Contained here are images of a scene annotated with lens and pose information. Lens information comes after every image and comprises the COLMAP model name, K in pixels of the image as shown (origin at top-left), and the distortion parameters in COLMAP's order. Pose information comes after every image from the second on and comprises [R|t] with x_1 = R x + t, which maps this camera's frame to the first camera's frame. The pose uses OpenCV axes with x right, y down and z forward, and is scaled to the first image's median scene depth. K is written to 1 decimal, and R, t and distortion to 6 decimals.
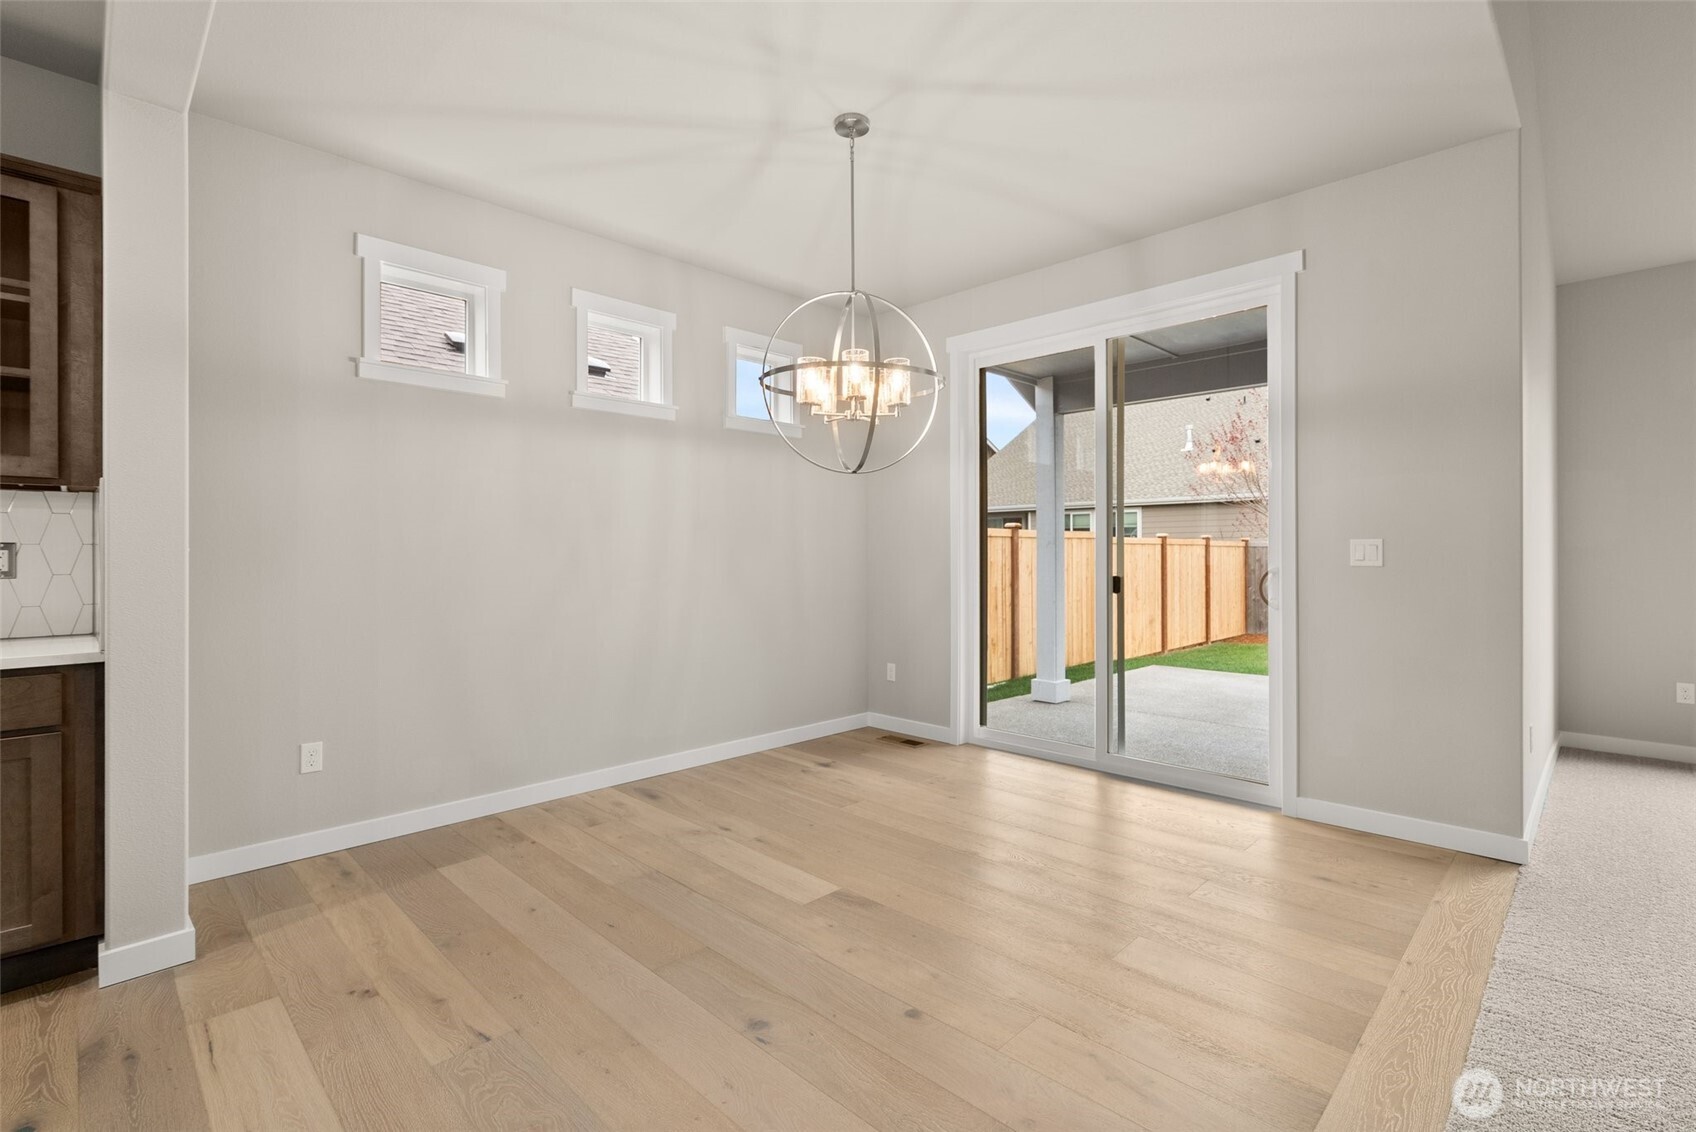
lens RADIAL K [[767.1, 0, 834.8], [0, 767.1, 558.6], [0, 0, 1]] dist [0.003062, 0.000578]
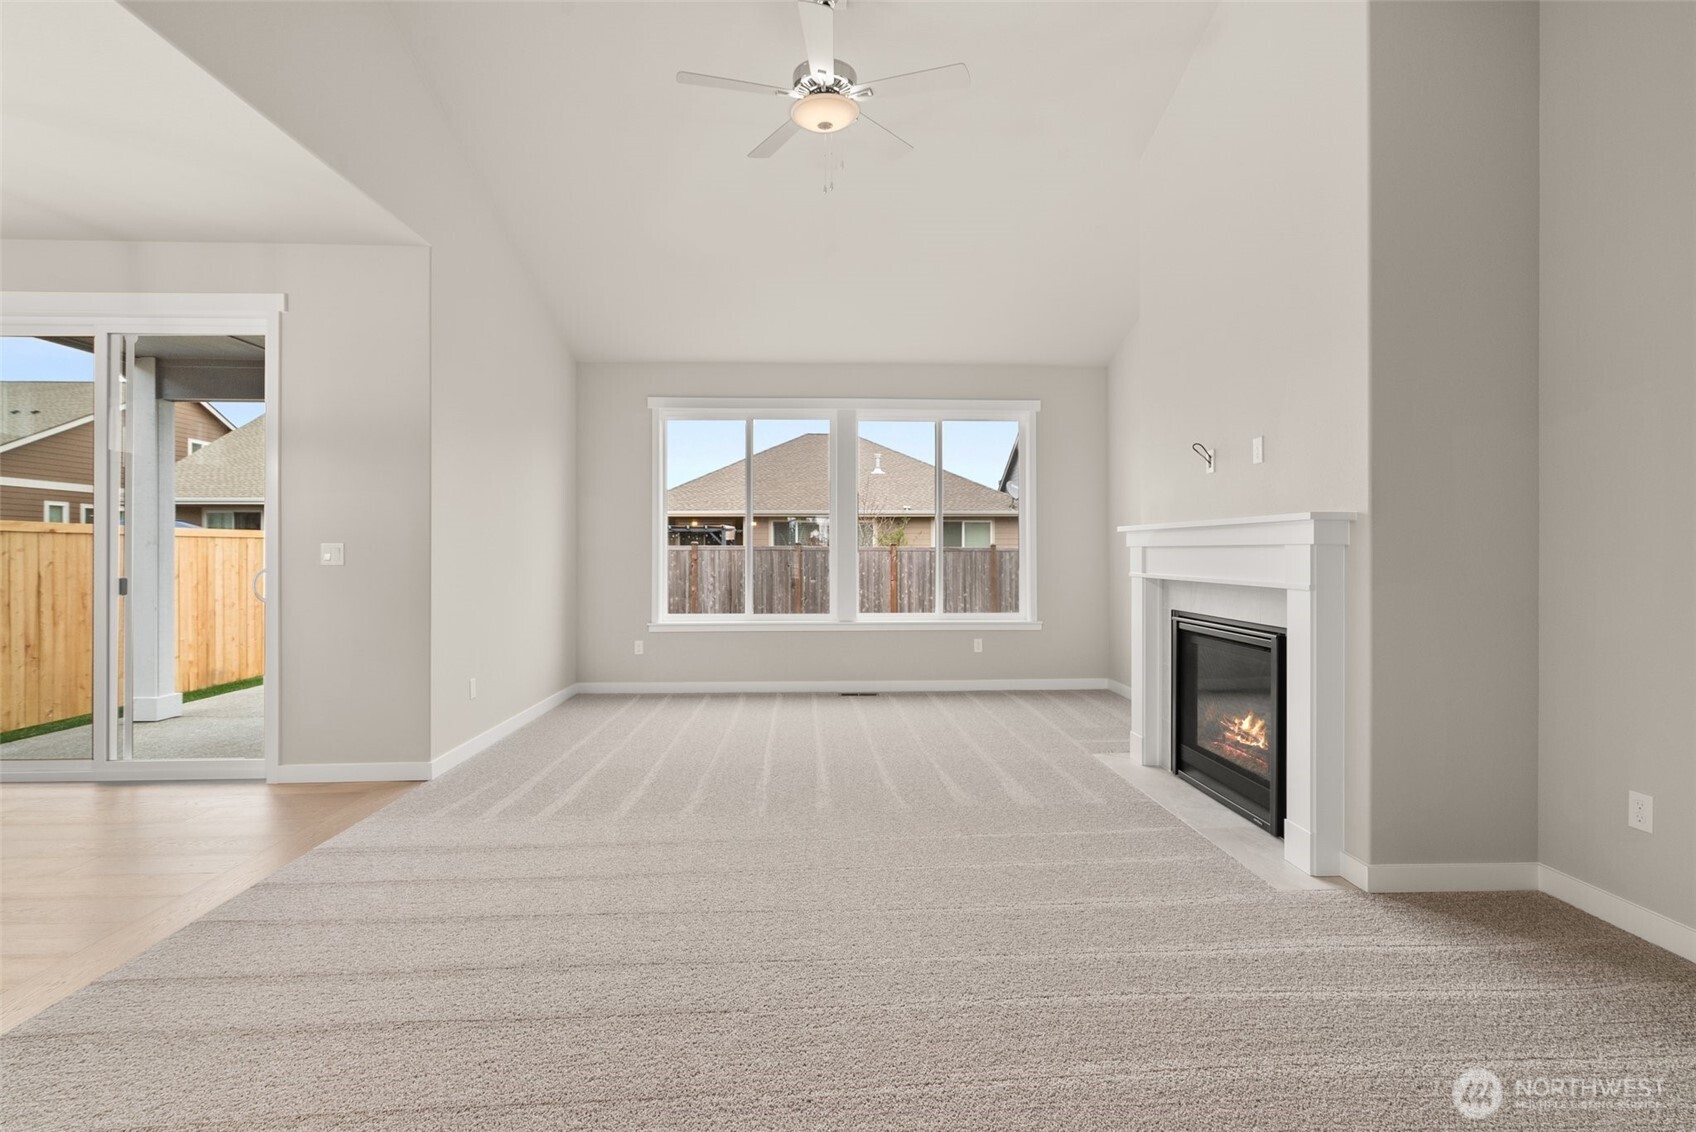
lens RADIAL K [[767.1, 0, 847.2], [0, 767.1, 557.5], [0, 0, 1]] dist [0.003062, 0.000578]
pose [[0.679599, 0.001269, 0.733582, 0.298186], [0.000577, 0.999997, -0.002265, 0.000501], [-0.733583, 0.001963, 0.679597, -0.369215]]
